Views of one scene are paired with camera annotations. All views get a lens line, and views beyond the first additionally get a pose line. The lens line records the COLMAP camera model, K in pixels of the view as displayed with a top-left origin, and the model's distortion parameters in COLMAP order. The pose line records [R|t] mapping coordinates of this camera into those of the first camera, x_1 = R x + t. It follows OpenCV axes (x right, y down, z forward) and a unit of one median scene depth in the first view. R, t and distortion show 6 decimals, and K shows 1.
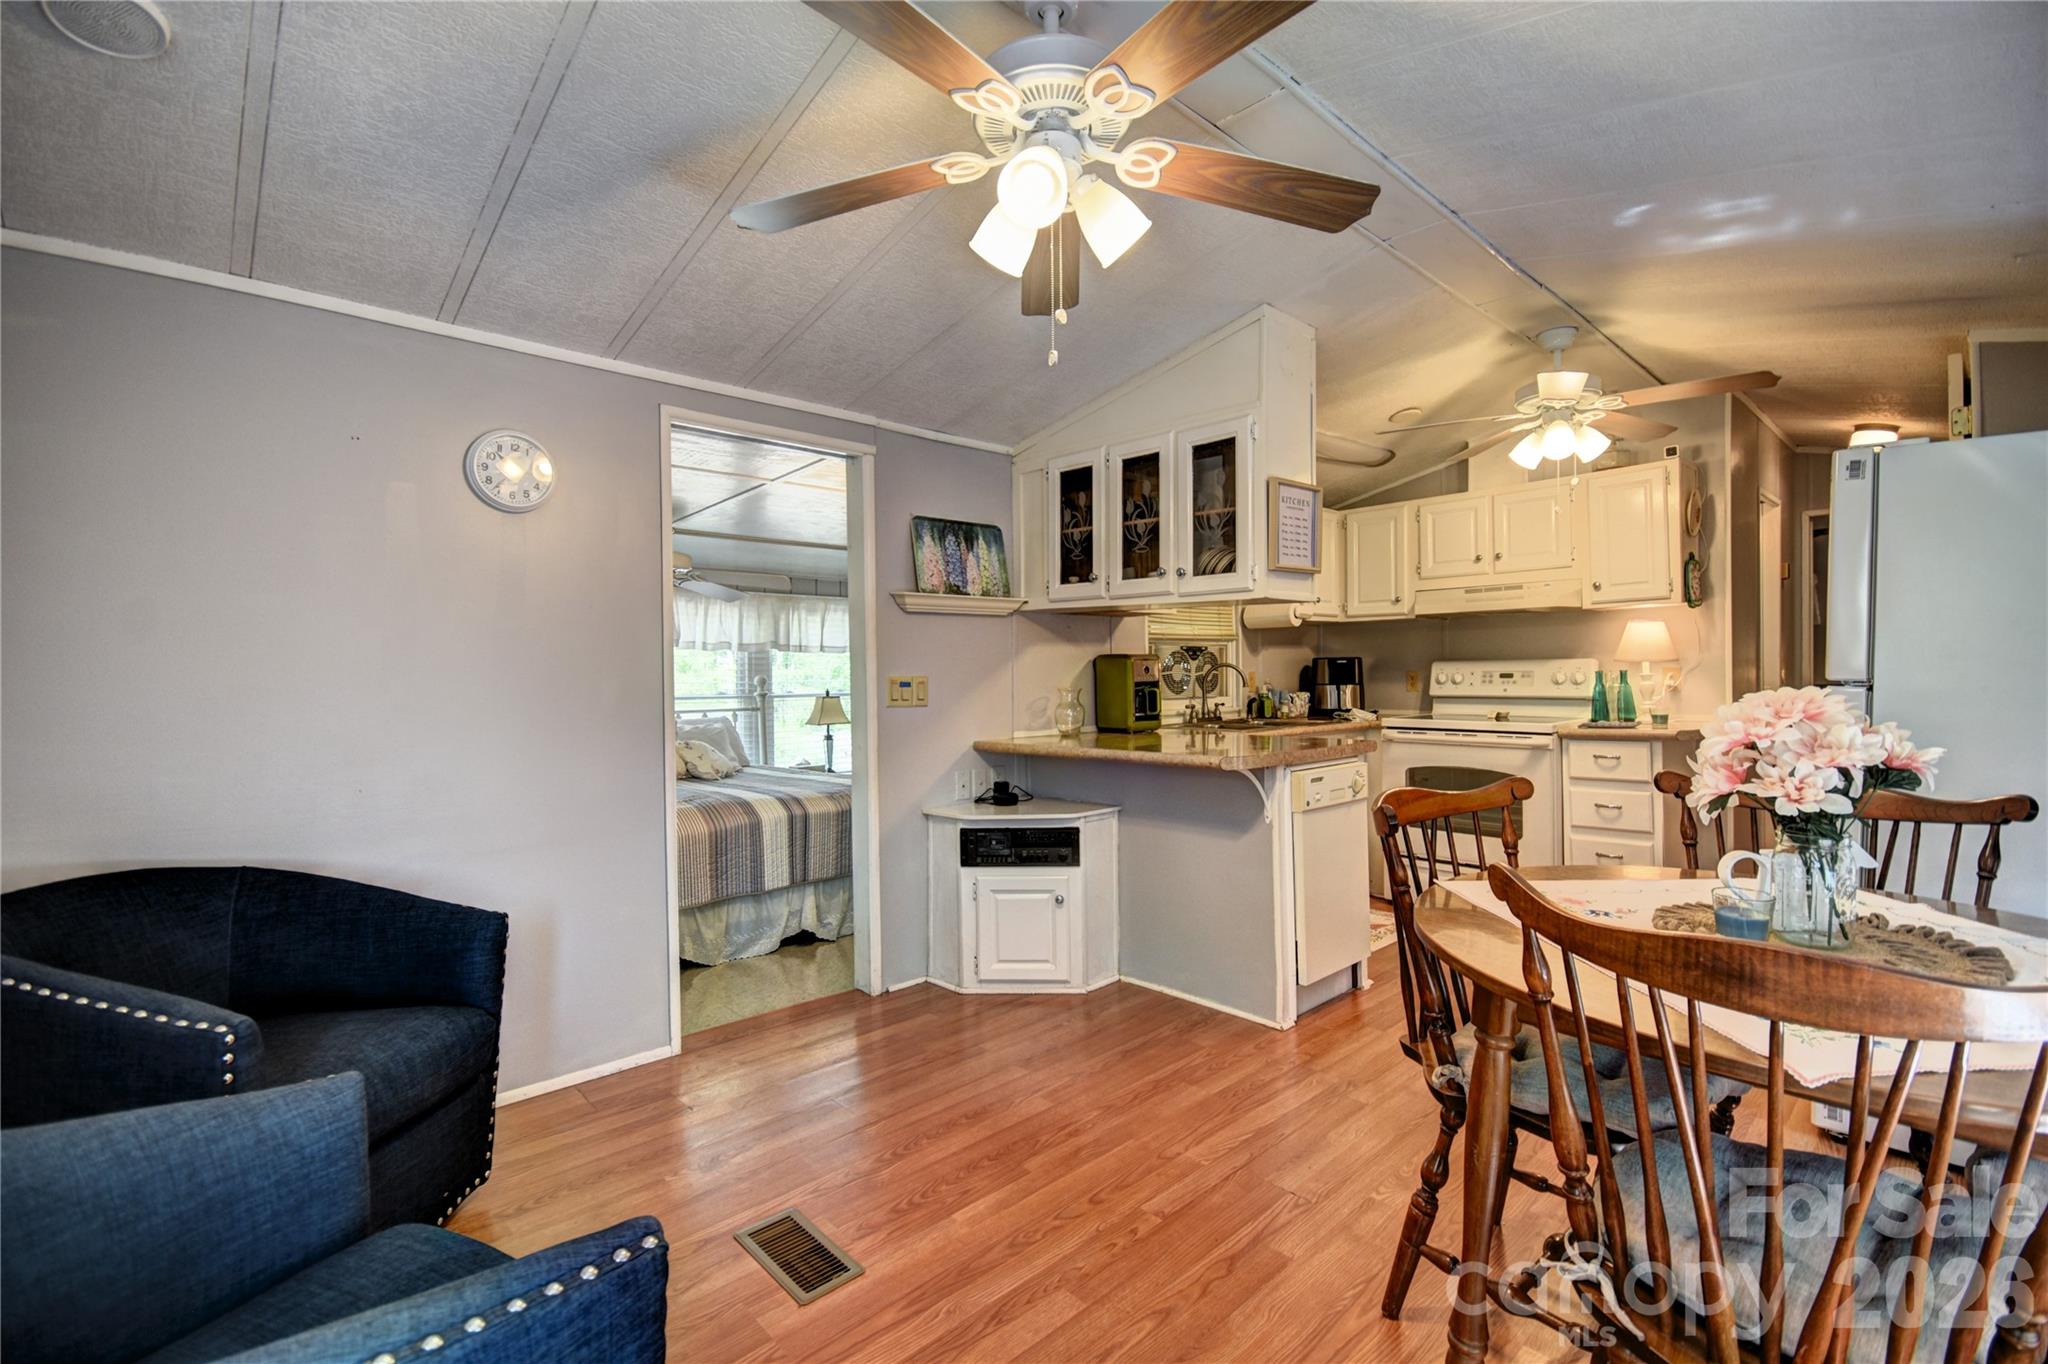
lens RADIAL K [[895.8, 0, 1026.7], [0, 895.8, 679.4], [0, 0, 1]] dist [0.016875, -0.011948]
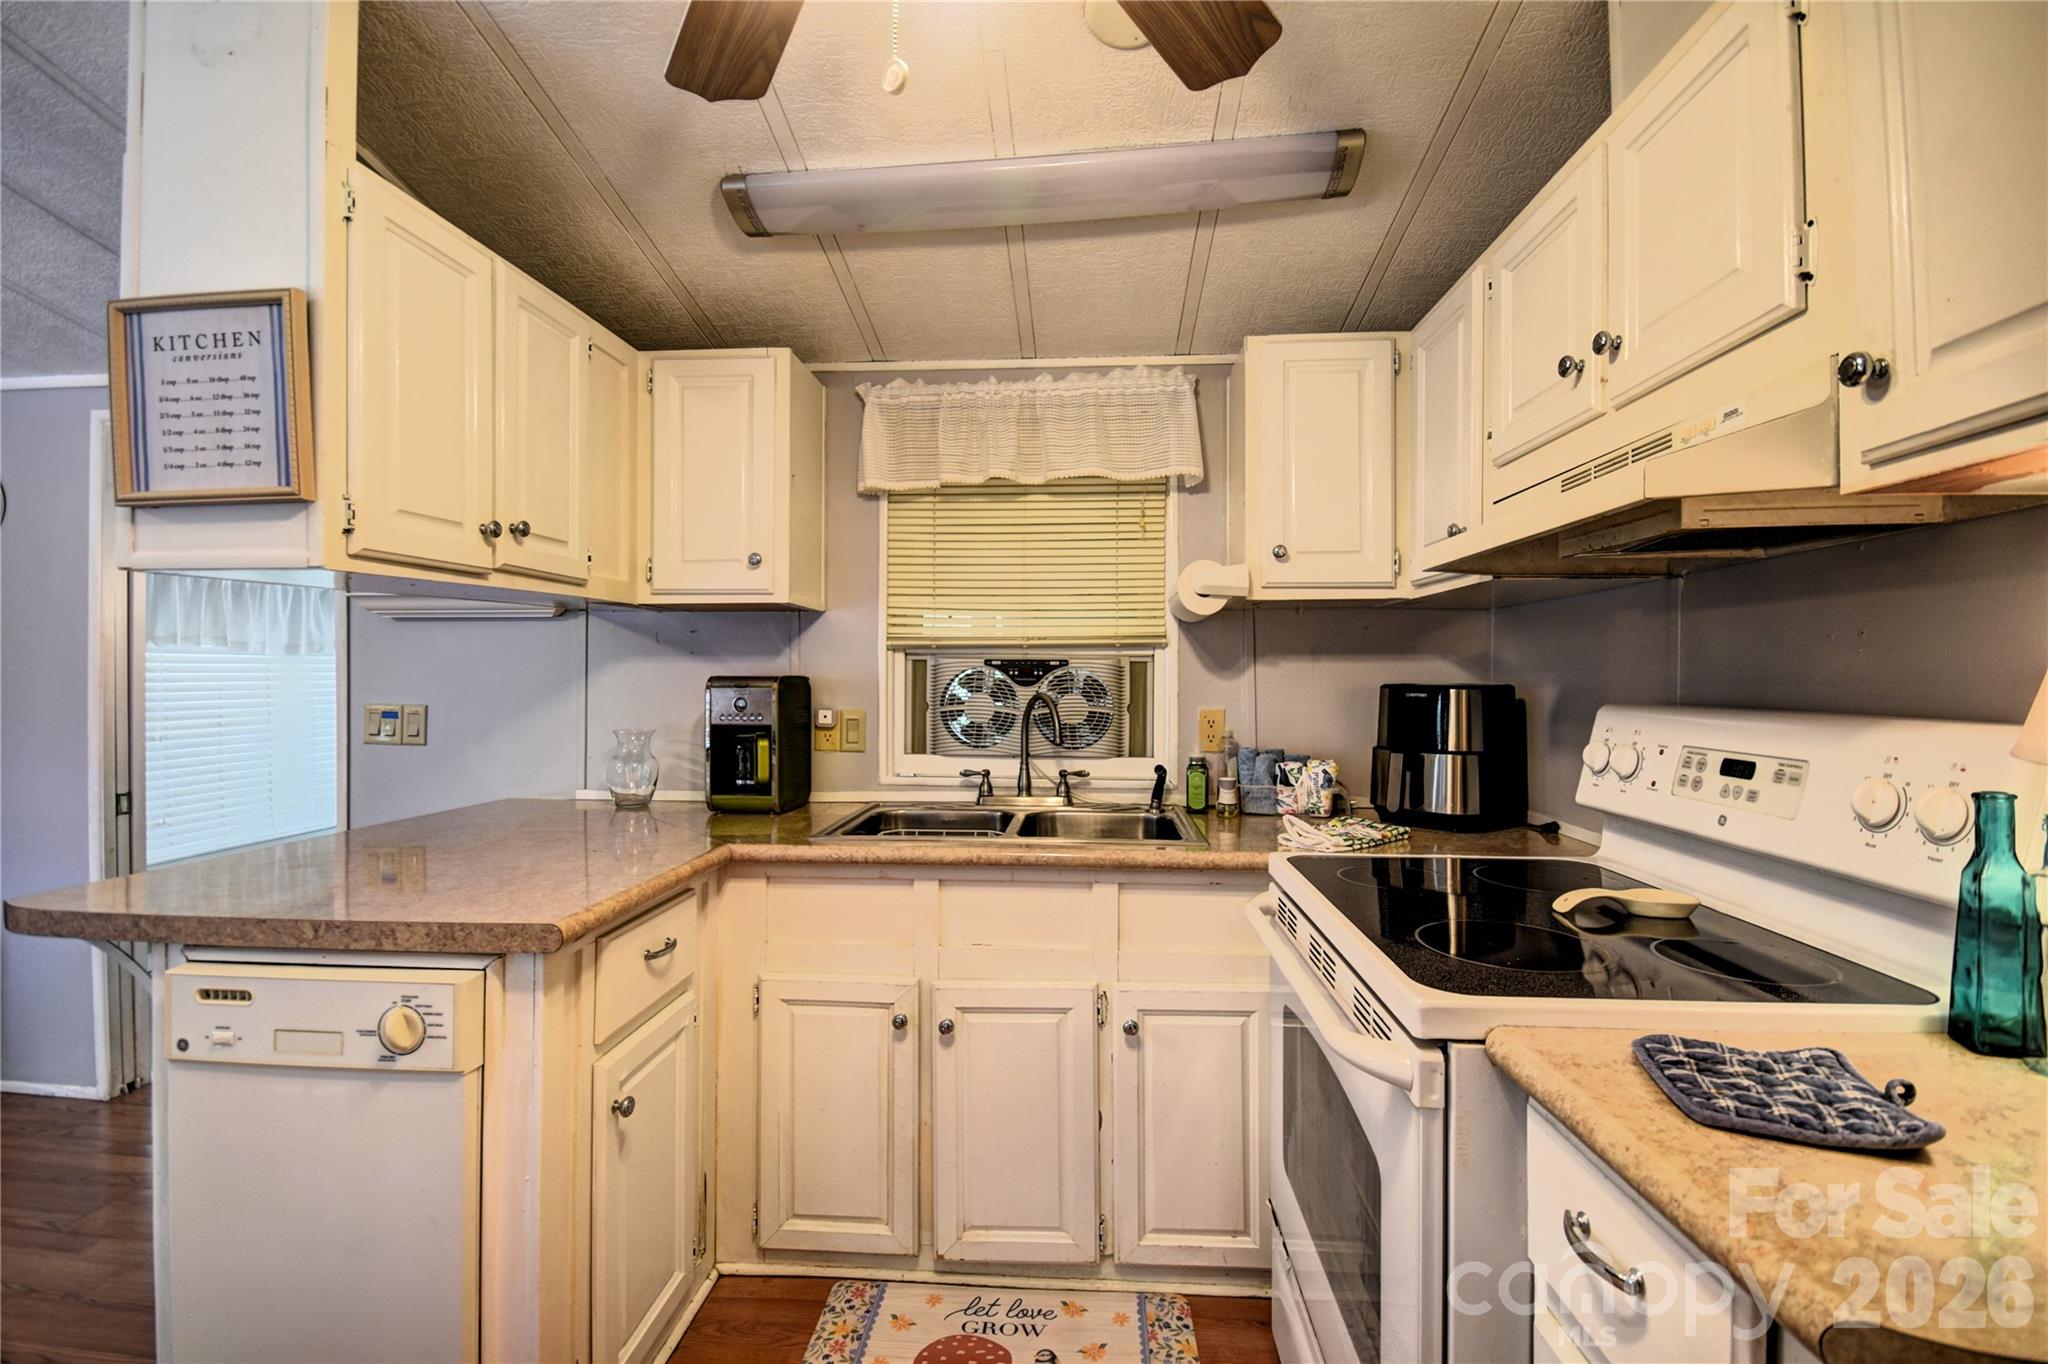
lens RADIAL K [[895.8, 0, 1026.7], [0, 895.8, 679.4], [0, 0, 1]] dist [0.016875, -0.011948]
pose [[0.683854, 0.017991, -0.729397, 0.804356], [-0.017821, 0.999810, 0.007953, -0.040928], [0.729401, 0.007560, 0.684044, 0.896799]]
